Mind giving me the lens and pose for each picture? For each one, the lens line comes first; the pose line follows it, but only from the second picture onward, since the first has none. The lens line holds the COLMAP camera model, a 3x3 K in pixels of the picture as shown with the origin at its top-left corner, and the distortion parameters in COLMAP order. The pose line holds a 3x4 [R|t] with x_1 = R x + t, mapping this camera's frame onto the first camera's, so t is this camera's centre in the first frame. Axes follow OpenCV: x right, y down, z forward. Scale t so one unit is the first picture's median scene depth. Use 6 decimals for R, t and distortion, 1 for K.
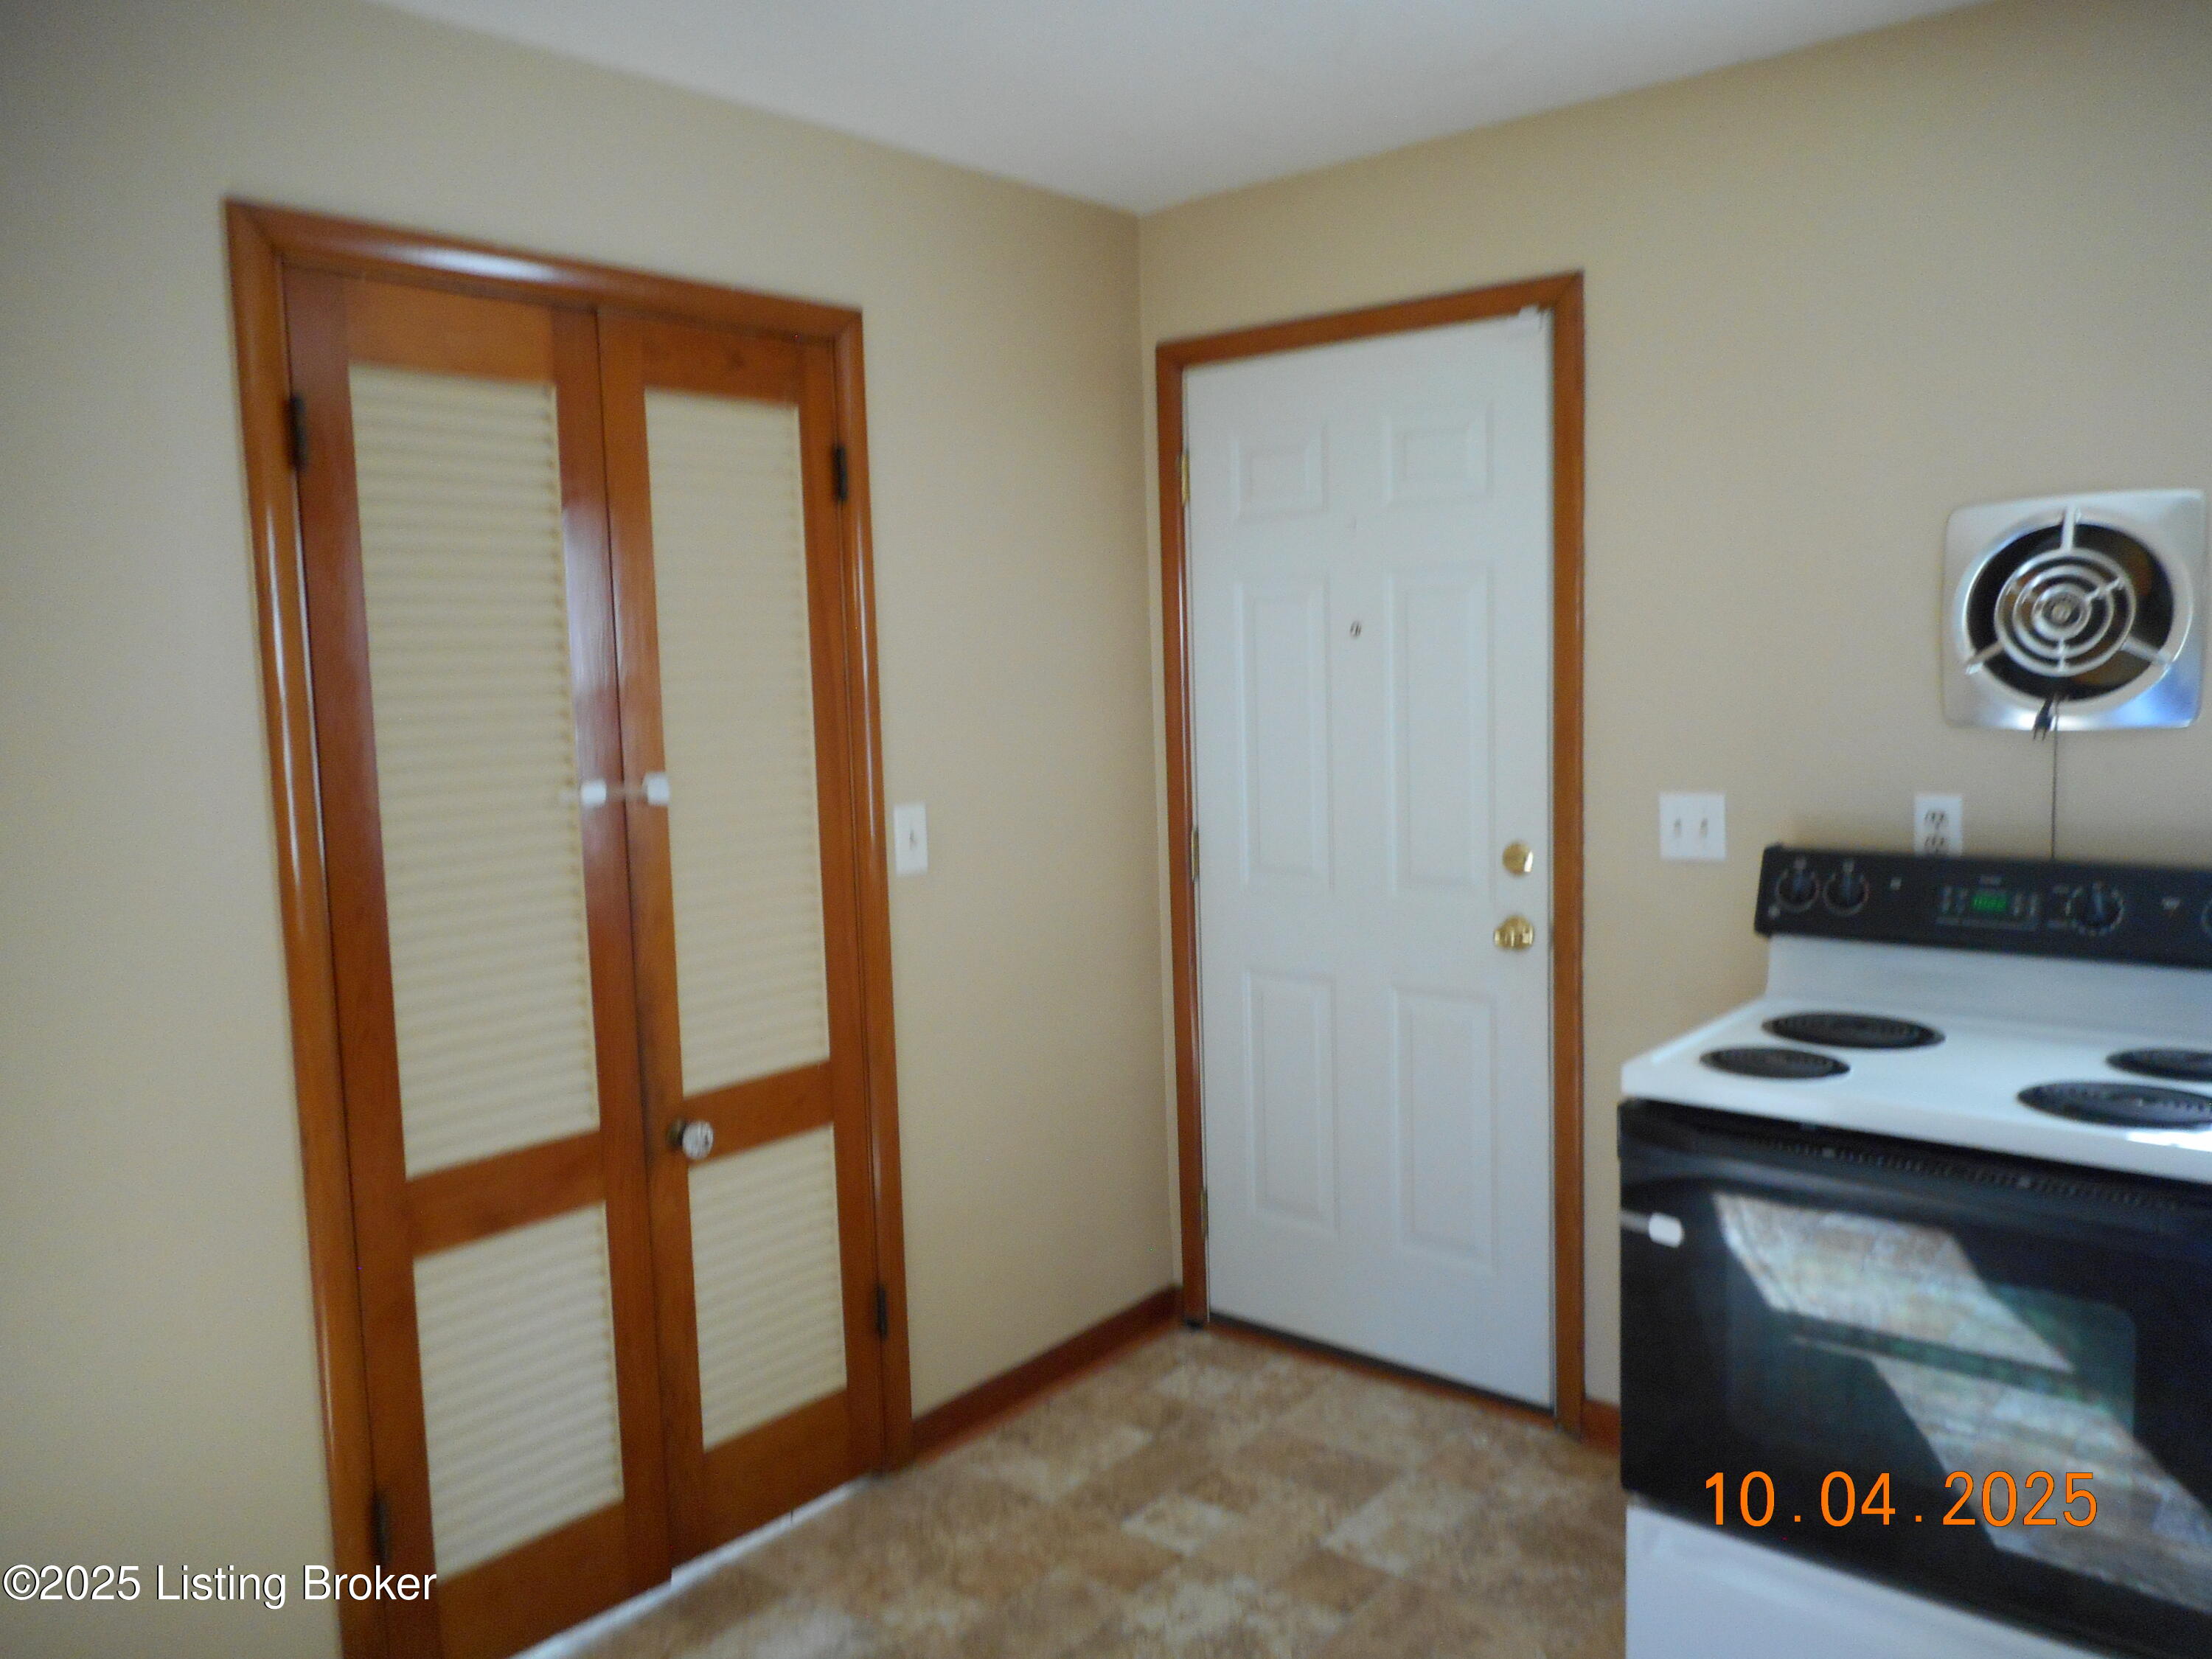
lens RADIAL K [[1666.0, 0, 1101.5], [0, 1666.0, 830.1], [0, 0, 1]] dist [0.001269, 0.012943]
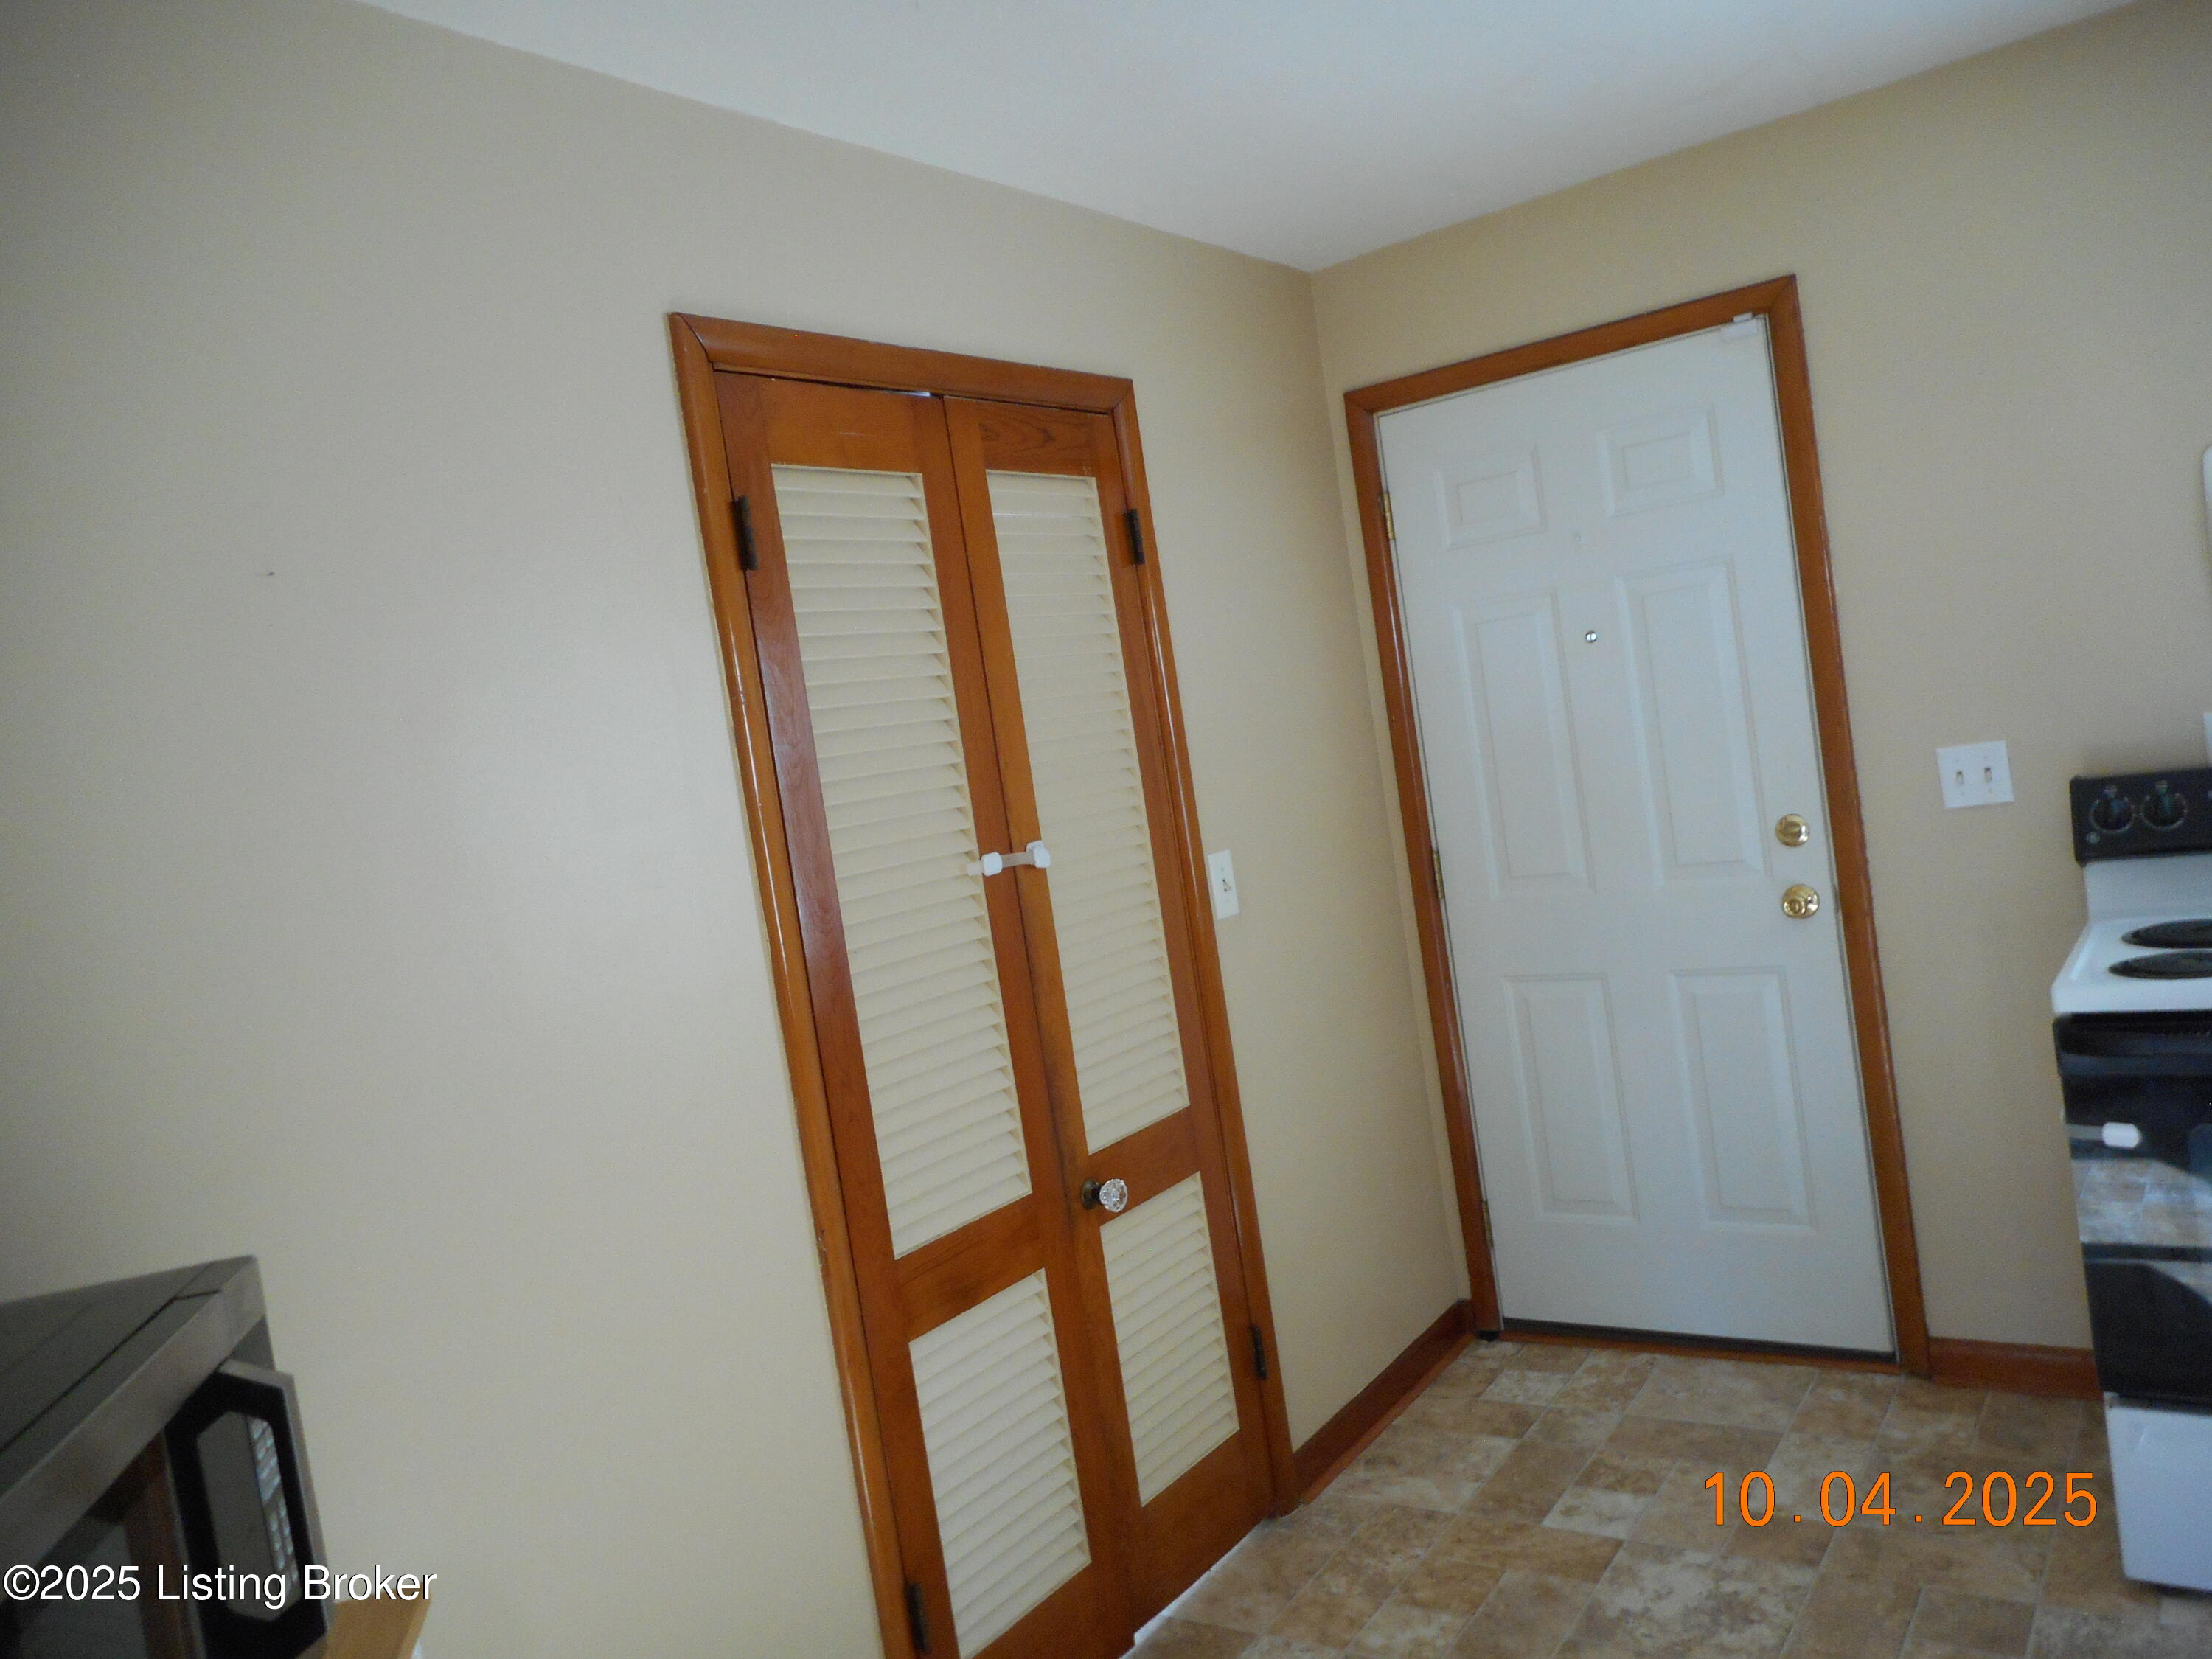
lens RADIAL K [[1666.0, 0, 1102.3], [0, 1666.0, 839.6], [0, 0, 1]] dist [0.001269, 0.012943]
pose [[0.989421, -0.123372, 0.076324, -0.282988], [0.127078, 0.990837, -0.045751, 0.016874], [-0.069981, 0.054966, 0.996033, -0.015985]]
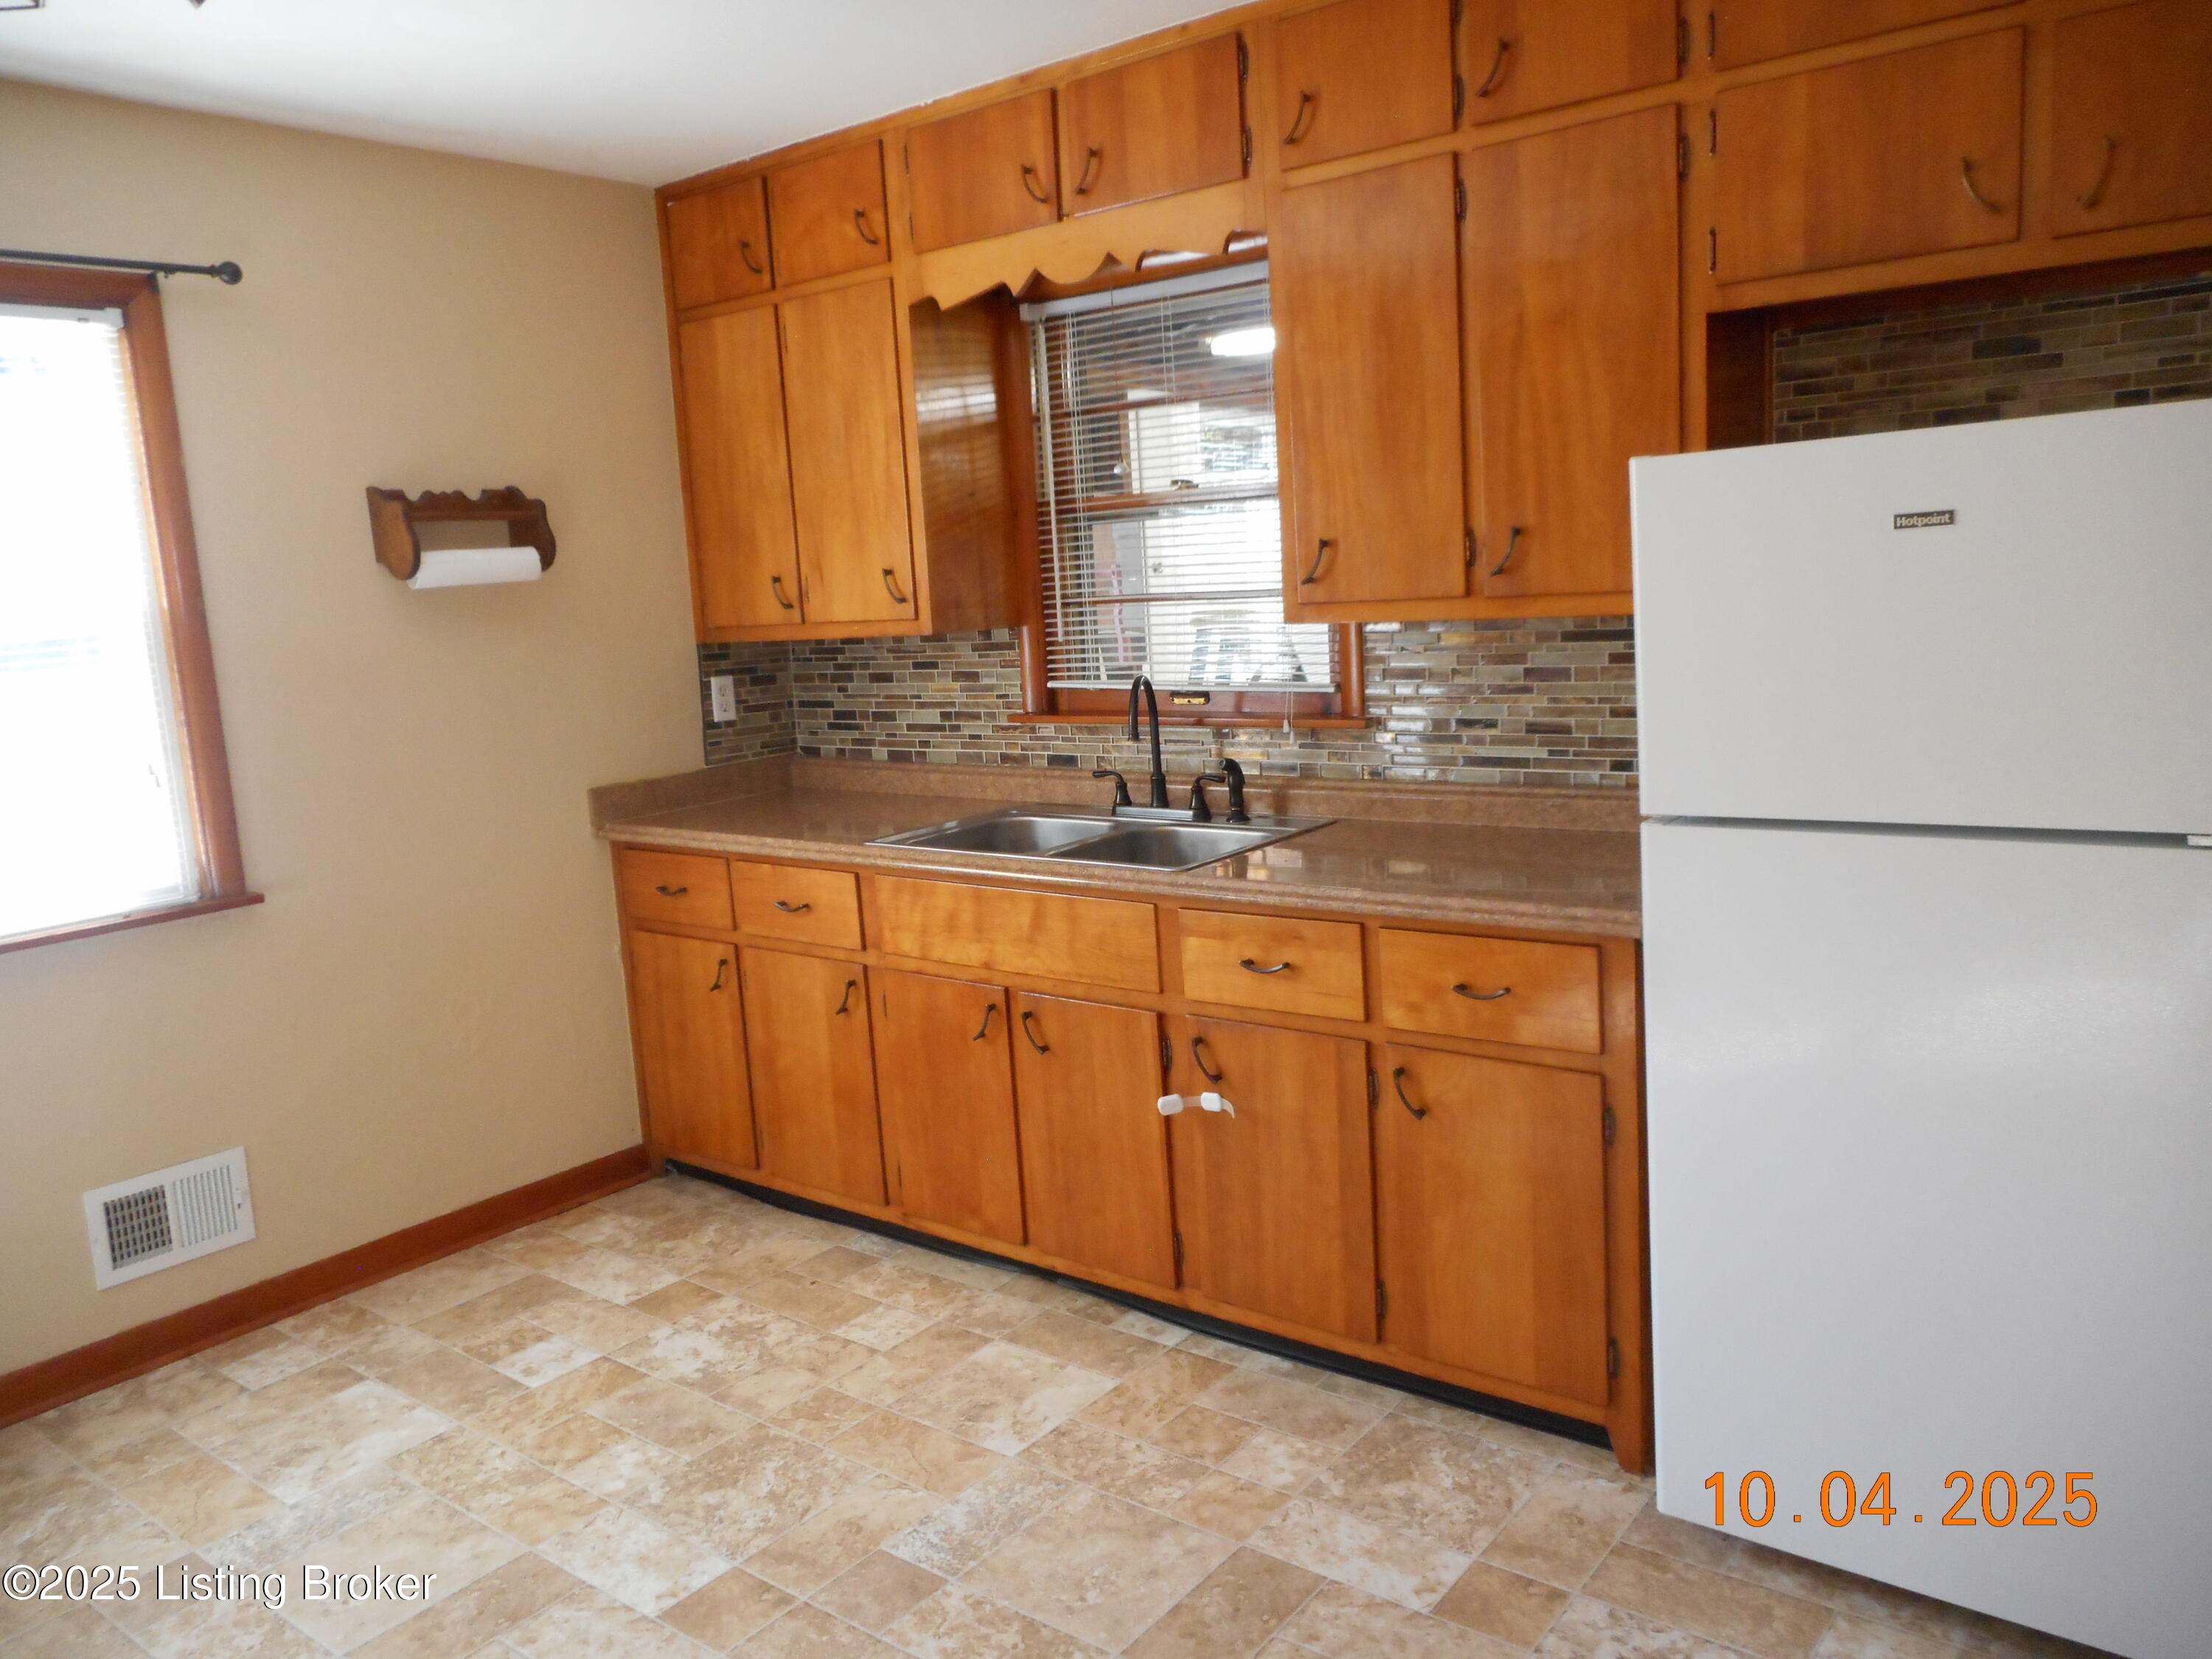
lens RADIAL K [[1666.0, 0, 1109.1], [0, 1666.0, 829.3], [0, 0, 1]] dist [0.001269, 0.012943]
pose [[-0.035436, -0.116232, 0.992590, -1.042636], [0.160129, 0.979721, 0.120441, -0.005600], [-0.986460, 0.163210, -0.016105, 0.598774]]
